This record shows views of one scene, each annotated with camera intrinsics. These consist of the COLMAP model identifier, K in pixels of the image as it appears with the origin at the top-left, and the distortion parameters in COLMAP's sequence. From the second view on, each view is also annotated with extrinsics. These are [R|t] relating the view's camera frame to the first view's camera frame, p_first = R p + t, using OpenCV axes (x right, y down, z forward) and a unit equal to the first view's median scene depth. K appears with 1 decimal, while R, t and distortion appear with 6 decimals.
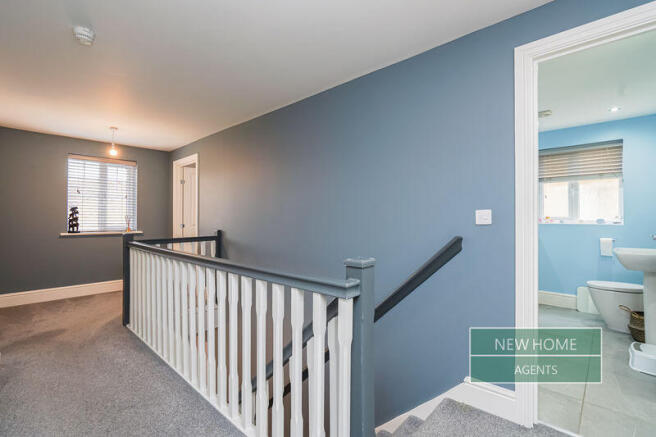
lens RADIAL K [[304.1, 0, 323.7], [0, 304.1, 221.9], [0, 0, 1]] dist [-0.003671, 0.000972]
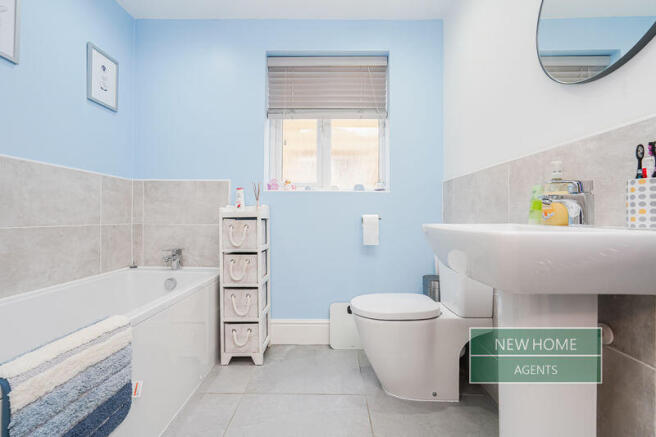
lens RADIAL K [[304.1, 0, 328.2], [0, 304.1, 218.7], [0, 0, 1]] dist [-0.003671, 0.000972]
pose [[0.744667, -0.000091, 0.667436, 0.456782], [0.003293, 0.999988, -0.003539, 0.059069], [-0.667428, 0.004833, 0.744659, 0.581681]]
